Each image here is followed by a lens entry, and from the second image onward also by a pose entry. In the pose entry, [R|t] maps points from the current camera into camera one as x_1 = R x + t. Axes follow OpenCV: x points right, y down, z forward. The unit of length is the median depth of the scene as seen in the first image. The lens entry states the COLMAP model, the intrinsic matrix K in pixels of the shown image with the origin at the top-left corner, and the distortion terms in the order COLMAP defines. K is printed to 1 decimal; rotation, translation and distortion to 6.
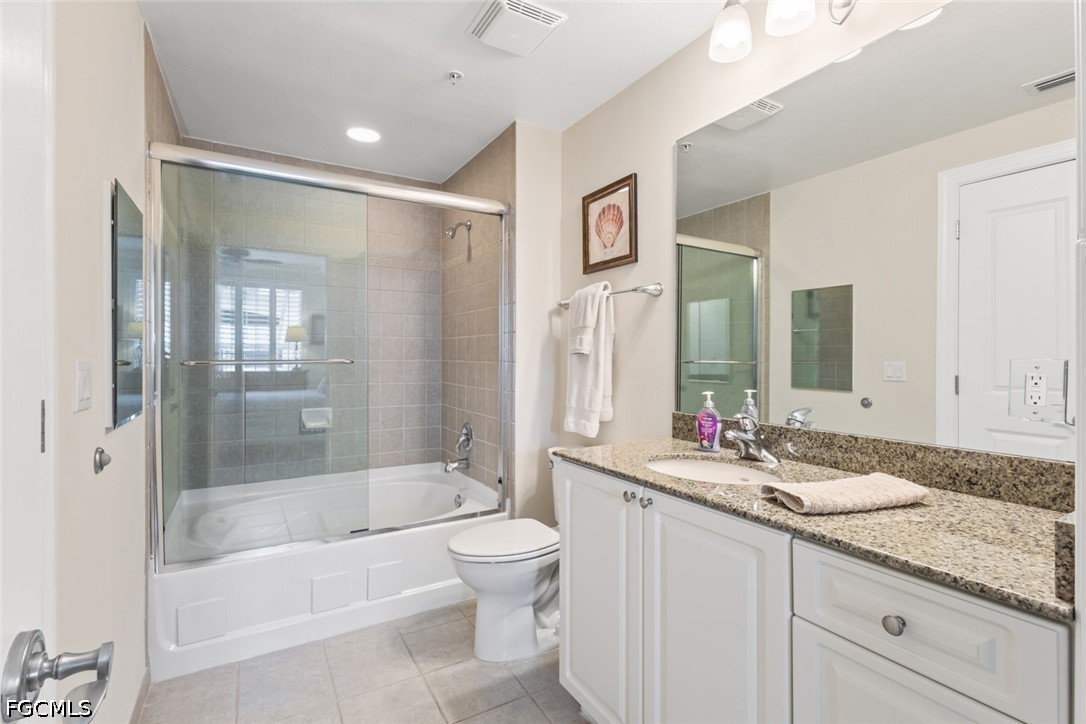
lens RADIAL K [[501.8, 0, 532.9], [0, 501.8, 353.5], [0, 0, 1]] dist [-0.001389, 0.001535]
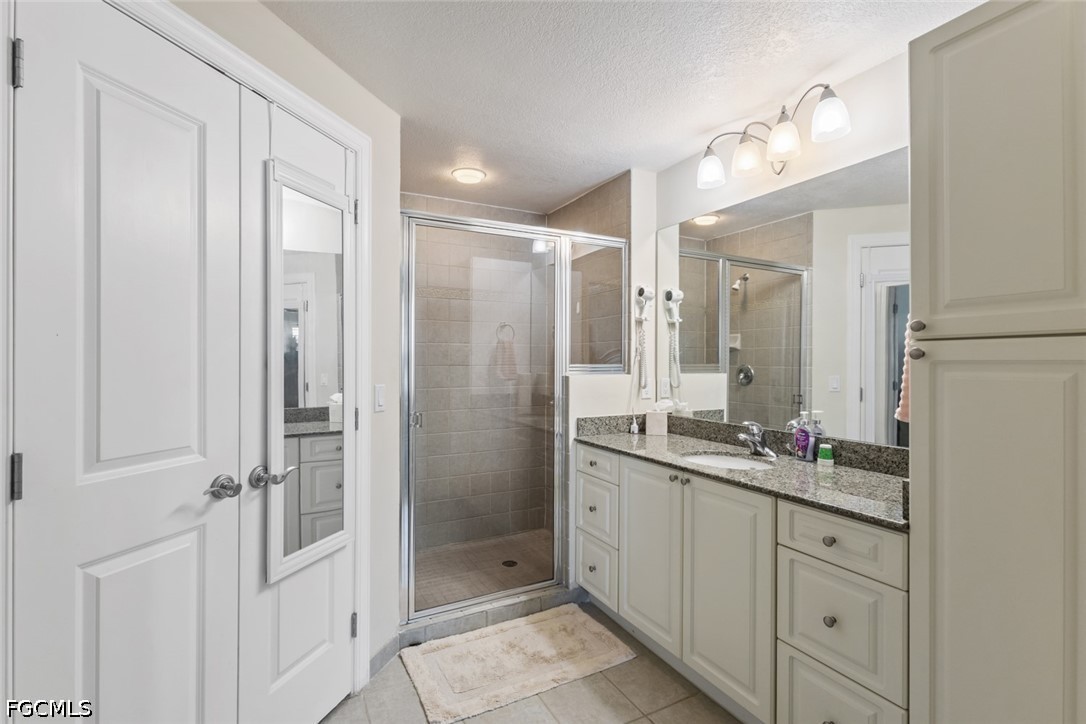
lens RADIAL K [[501.8, 0, 542.1], [0, 501.8, 359.0], [0, 0, 1]] dist [-0.001389, 0.001535]
pose [[0.999579, -0.003444, -0.028801, -0.141339], [0.003536, 0.999989, 0.003141, -0.069169], [0.028790, -0.003242, 0.999580, -0.460967]]
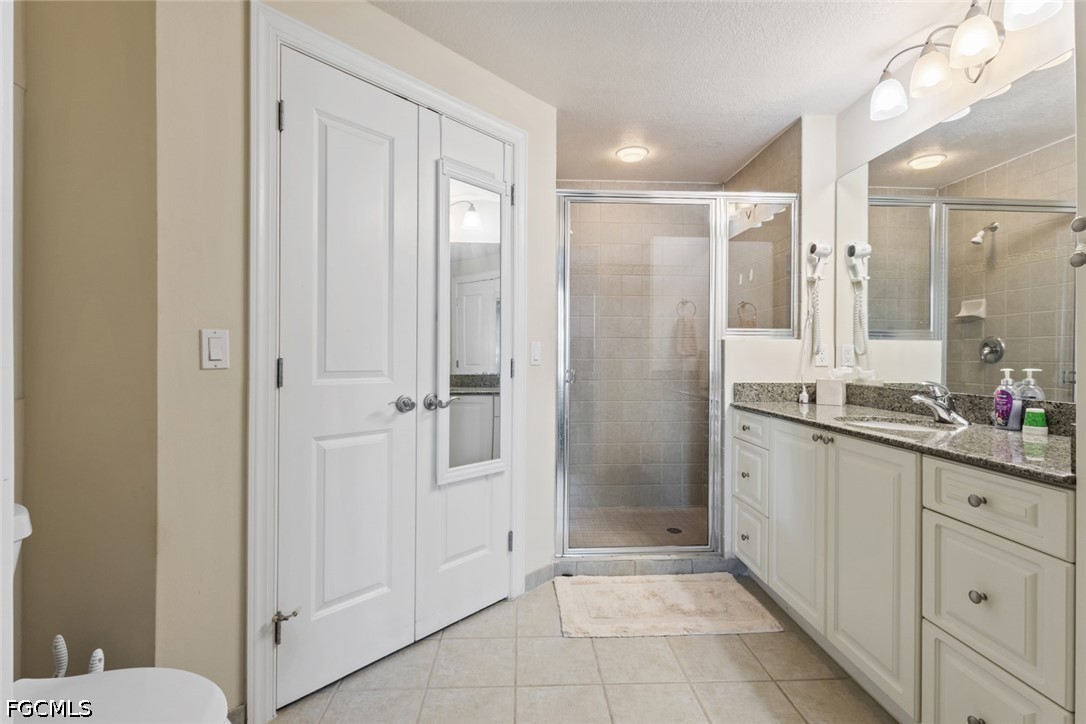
lens RADIAL K [[501.8, 0, 542.9], [0, 501.8, 355.2], [0, 0, 1]] dist [-0.001389, 0.001535]
pose [[0.891563, -0.002937, -0.452888, 0.137825], [0.001967, 0.999995, -0.002613, 0.058300], [0.452893, 0.001439, 0.891564, -0.517982]]
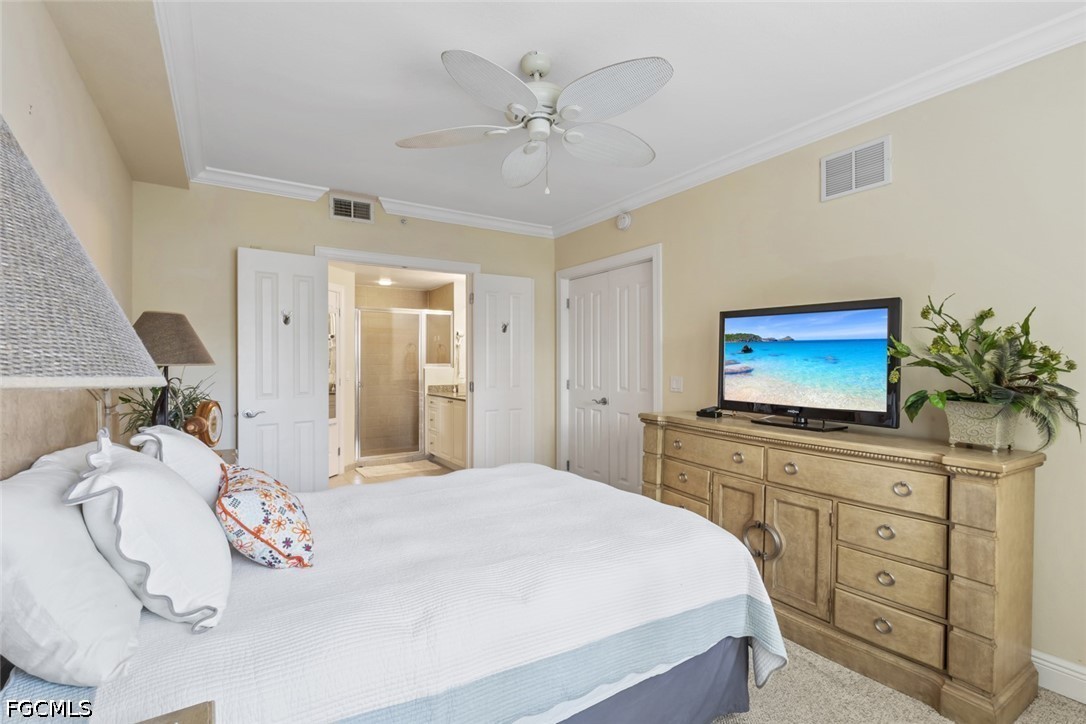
lens RADIAL K [[501.8, 0, 544.8], [0, 501.8, 367.9], [0, 0, 1]] dist [-0.001389, 0.001535]
pose [[0.998312, -0.005882, 0.057788, 0.727919], [0.005047, 0.999881, 0.014573, -0.066745], [-0.057867, -0.014257, 0.998223, -3.226808]]
